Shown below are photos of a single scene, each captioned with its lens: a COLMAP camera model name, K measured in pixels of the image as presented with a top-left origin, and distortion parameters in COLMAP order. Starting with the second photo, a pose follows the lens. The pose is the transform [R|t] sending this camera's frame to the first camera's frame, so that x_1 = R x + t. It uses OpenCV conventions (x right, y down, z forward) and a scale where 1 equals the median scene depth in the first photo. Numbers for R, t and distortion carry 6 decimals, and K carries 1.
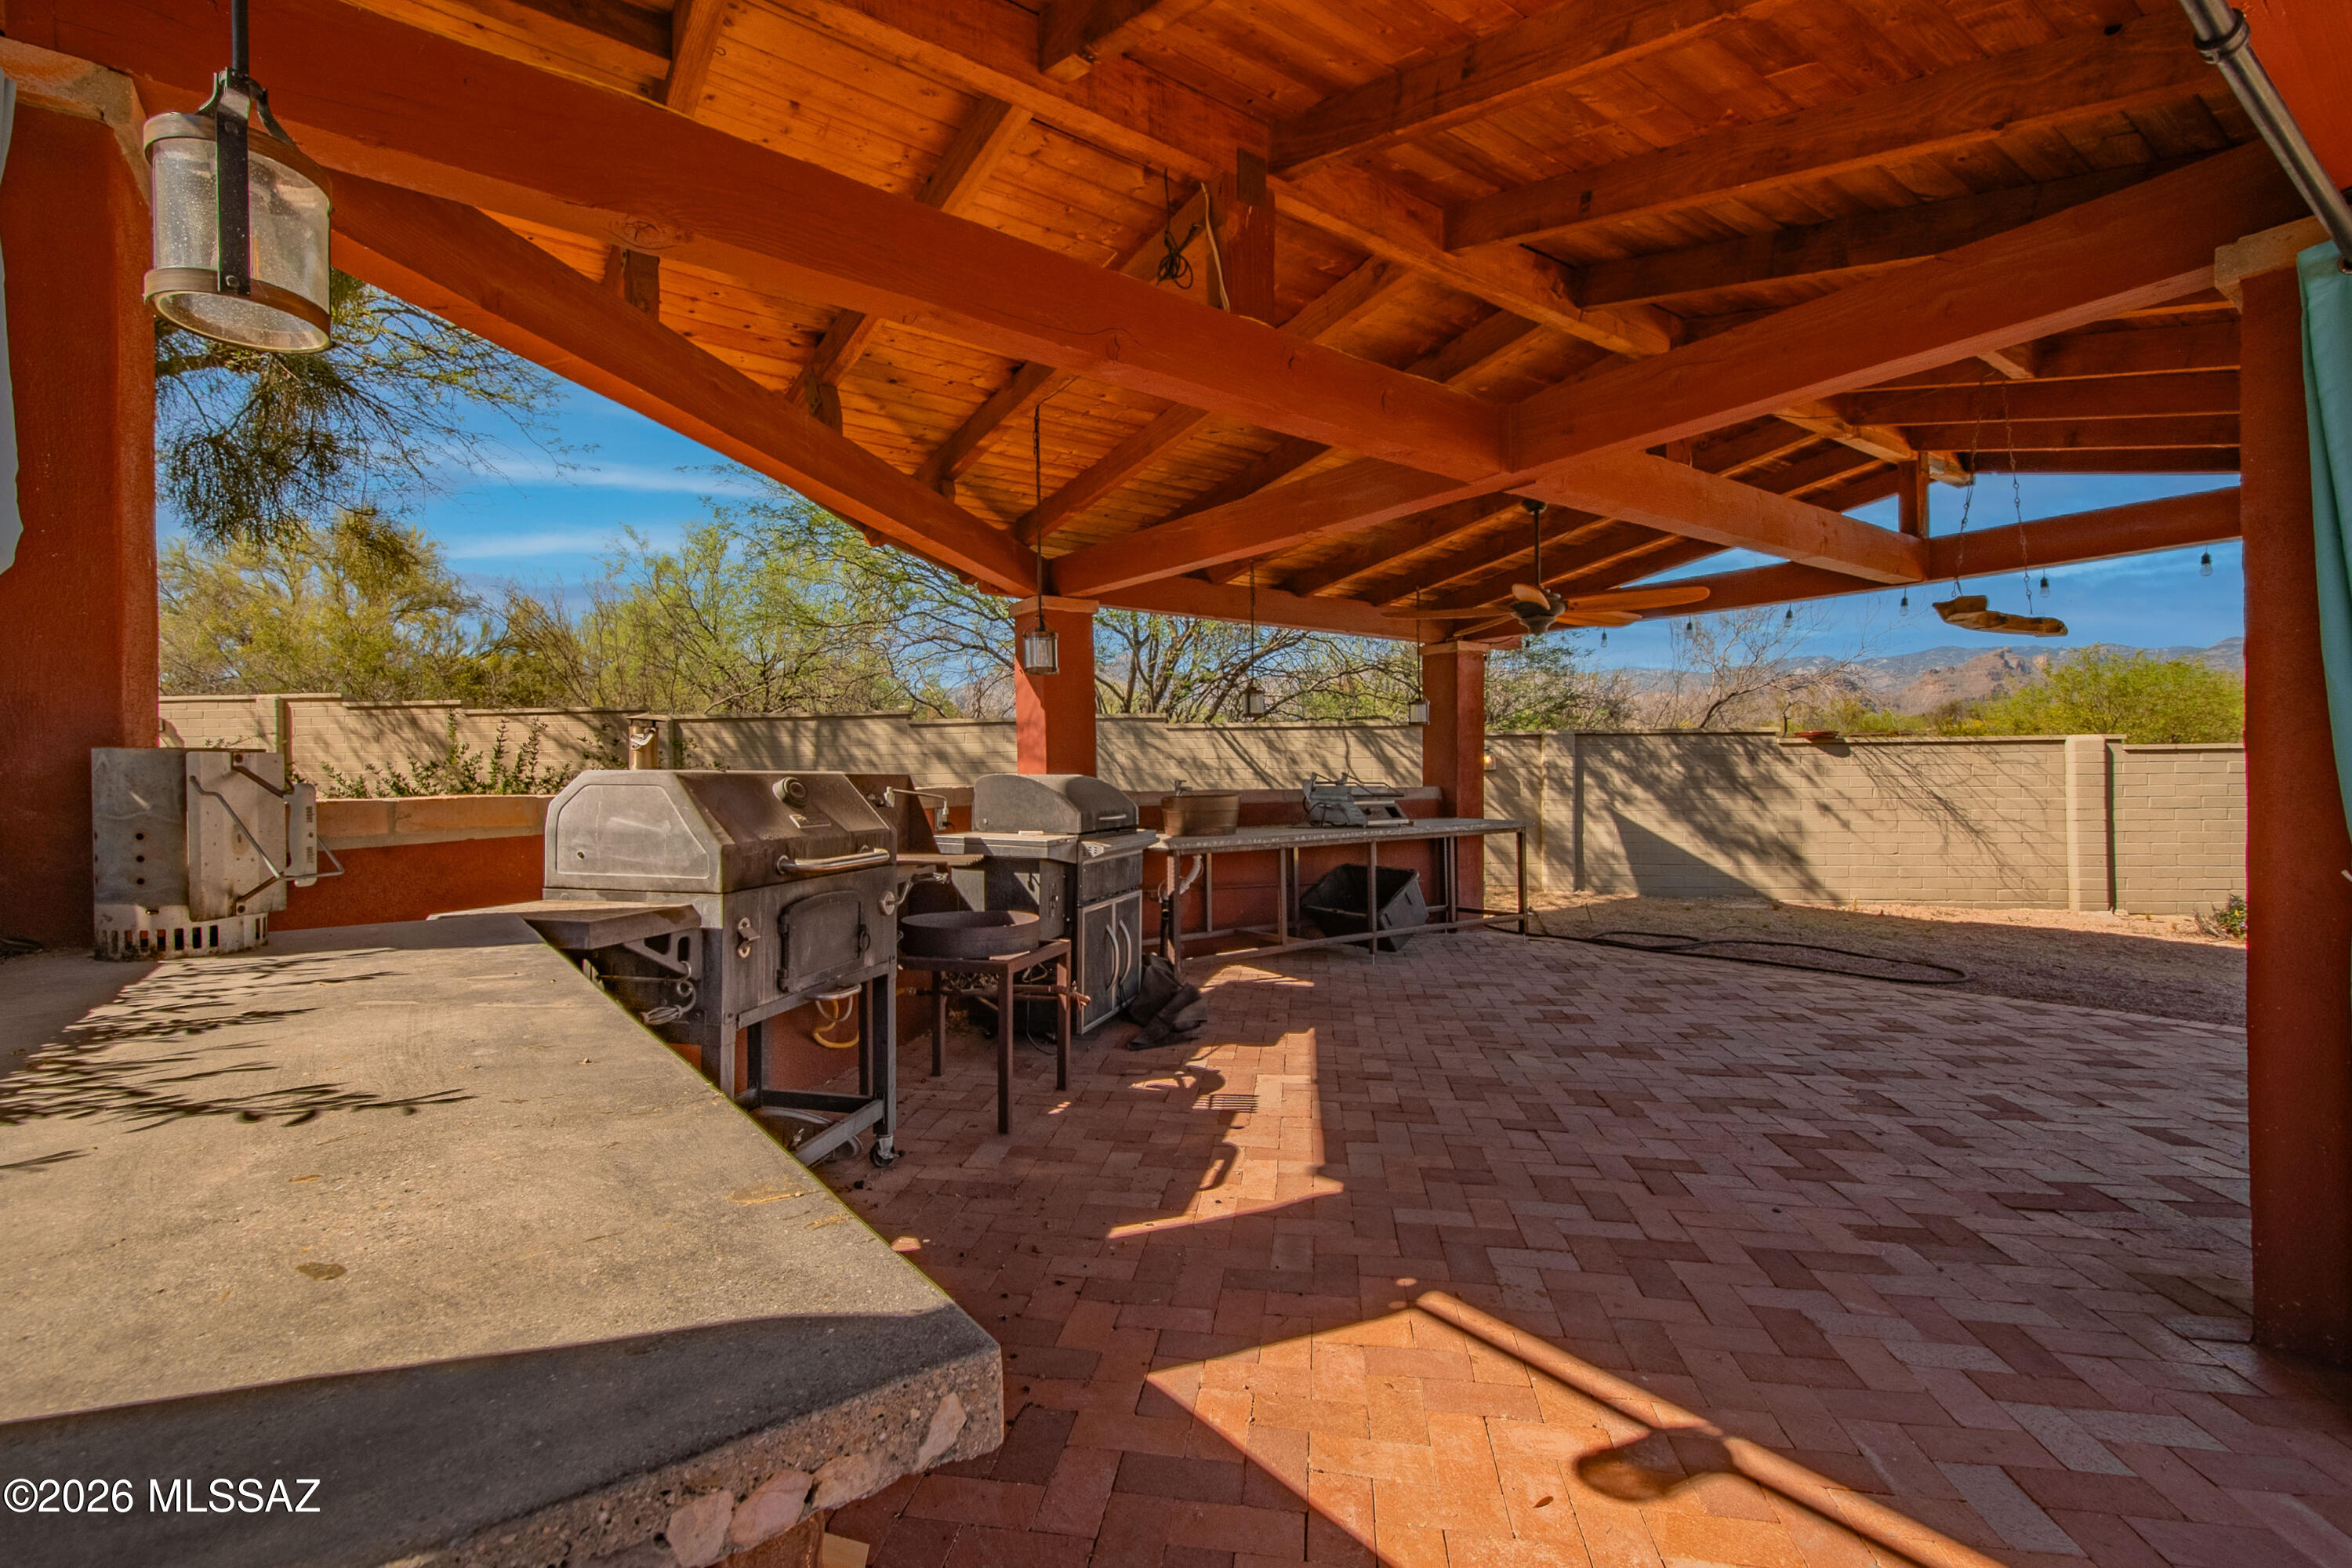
lens RADIAL K [[1095.0, 0, 1176.0], [0, 1095.0, 784.0], [0, 0, 1]] dist [0.001846, 0.000082]
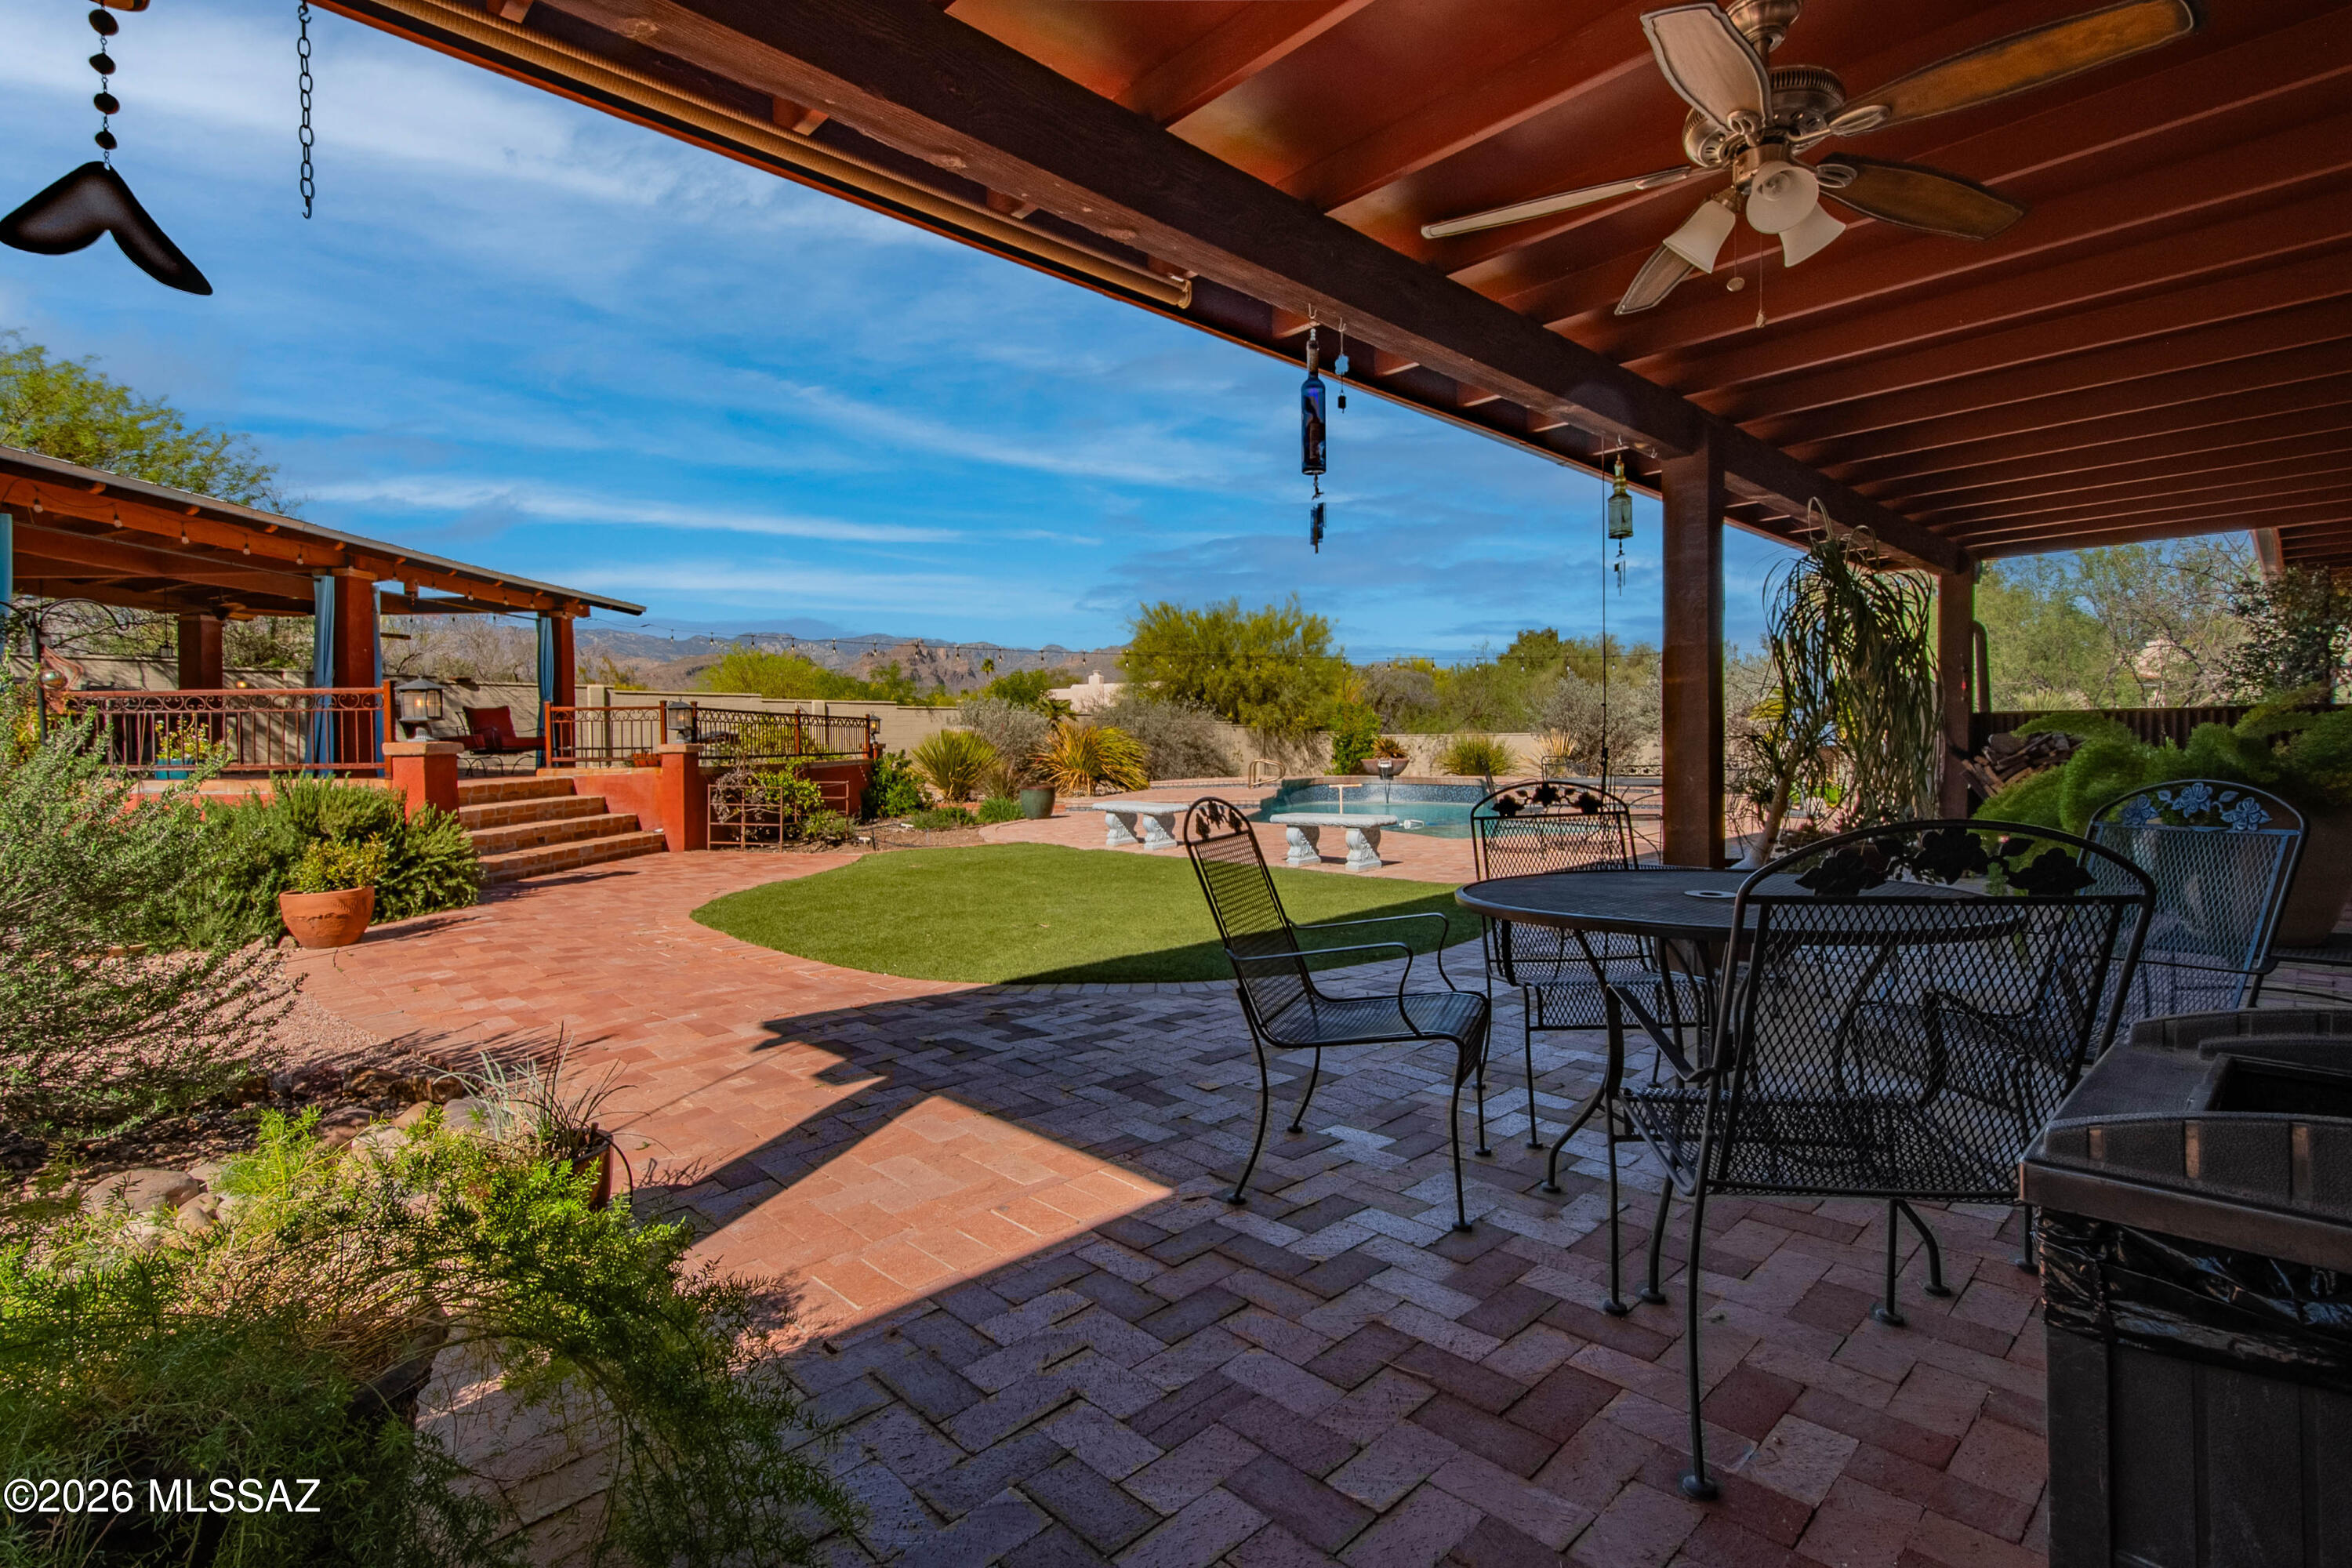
lens RADIAL K [[1098.9, 0, 1182.1], [0, 1098.9, 761.5], [0, 0, 1]] dist [-0.000538, -0.001298]
pose [[0.636265, -0.008792, 0.771420, -0.098270], [0.001792, 0.999949, 0.009918, 0.085941], [-0.771468, -0.004929, 0.636248, -1.239701]]
